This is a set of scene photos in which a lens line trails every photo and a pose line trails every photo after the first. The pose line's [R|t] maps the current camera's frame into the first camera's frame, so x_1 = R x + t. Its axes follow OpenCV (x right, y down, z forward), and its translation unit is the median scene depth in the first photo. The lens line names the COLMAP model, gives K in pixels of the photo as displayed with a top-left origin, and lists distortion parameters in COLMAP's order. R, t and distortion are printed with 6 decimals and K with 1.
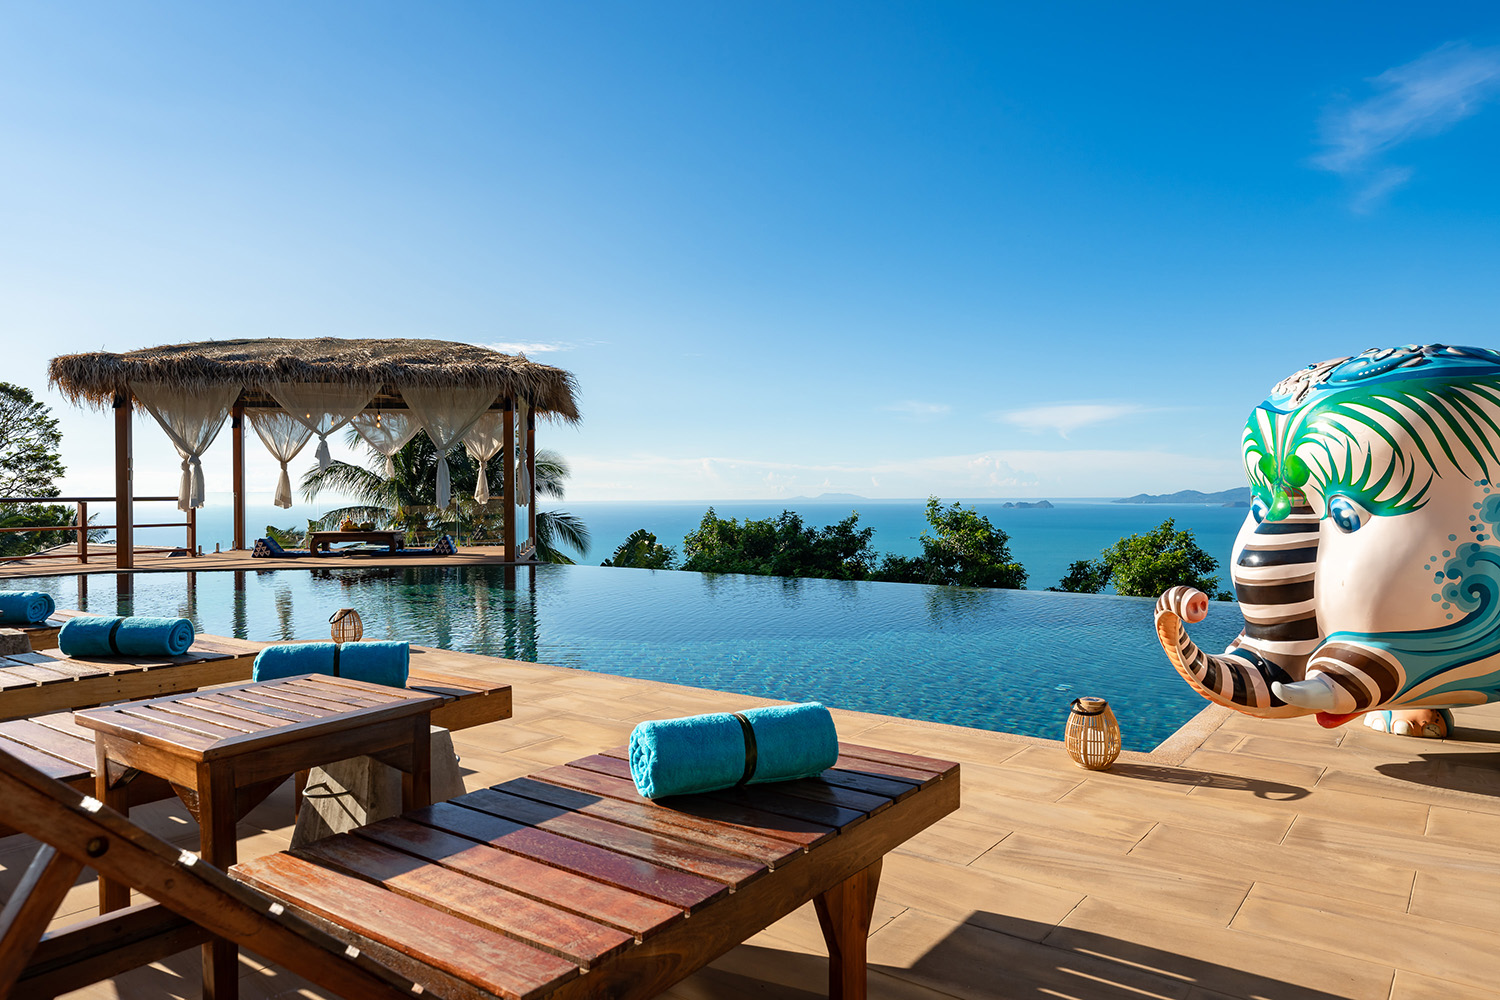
lens RADIAL K [[963.9, 0, 740.5], [0, 963.9, 495.1], [0, 0, 1]] dist [0.009867, 0.000560]
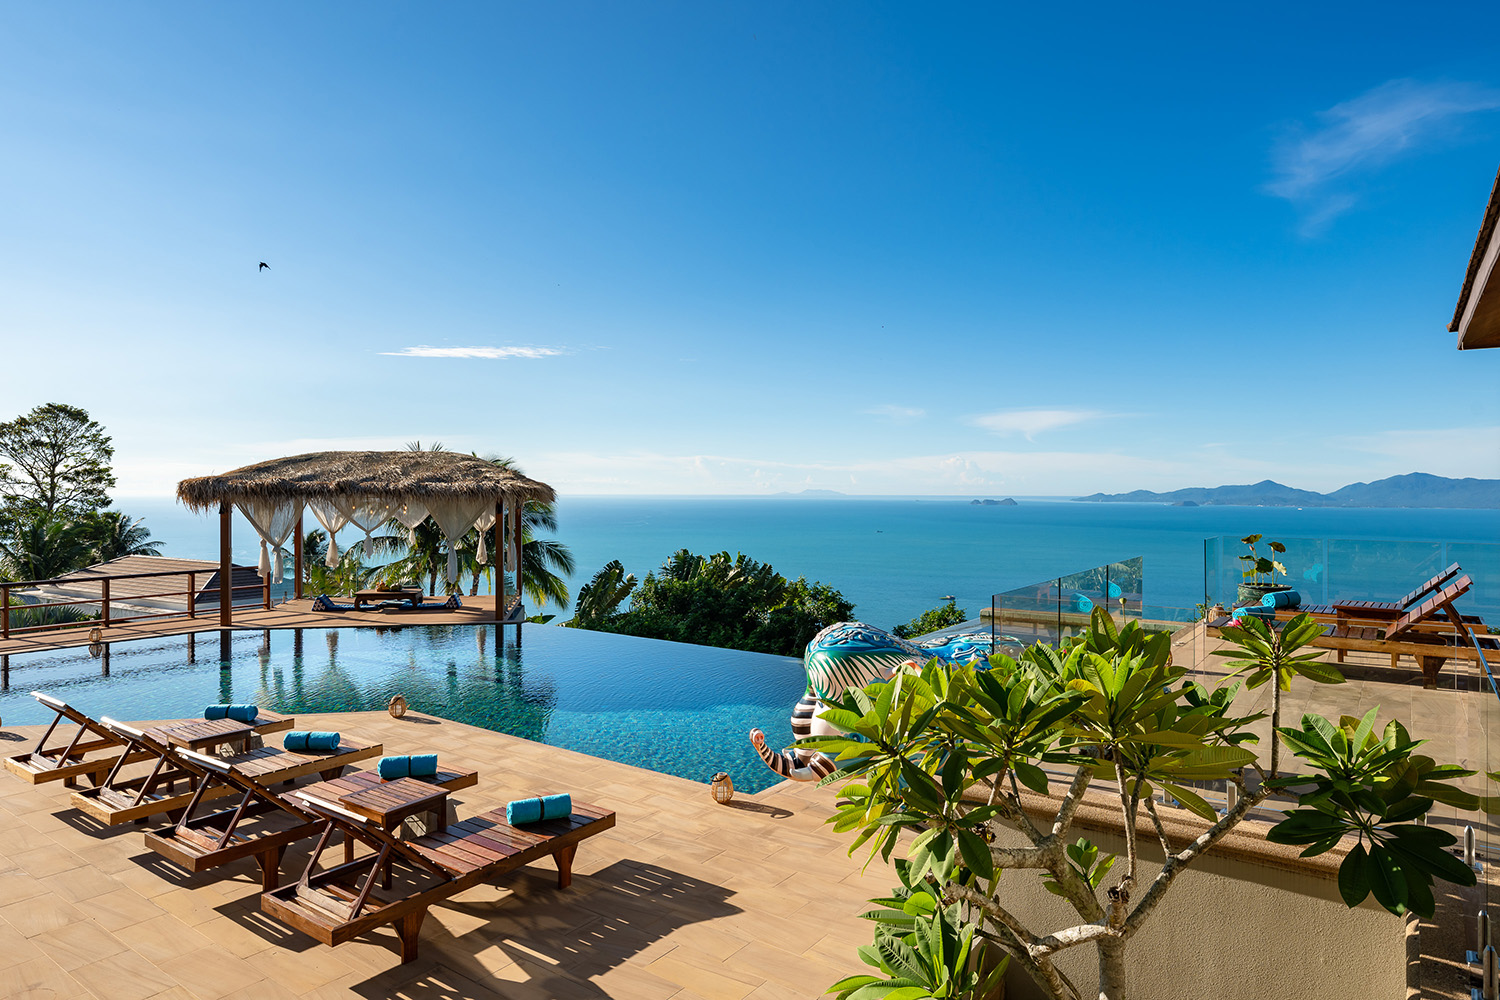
lens RADIAL K [[902.2, 0, 750.0], [0, 902.2, 500.0], [0, 0, 1]] dist [0.015871, -0.002170]
pose [[0.999688, 0.015818, 0.019334, 0.042746], [-0.016102, 0.999763, 0.014662, -0.056927], [-0.019098, -0.014969, 0.999706, -0.139973]]
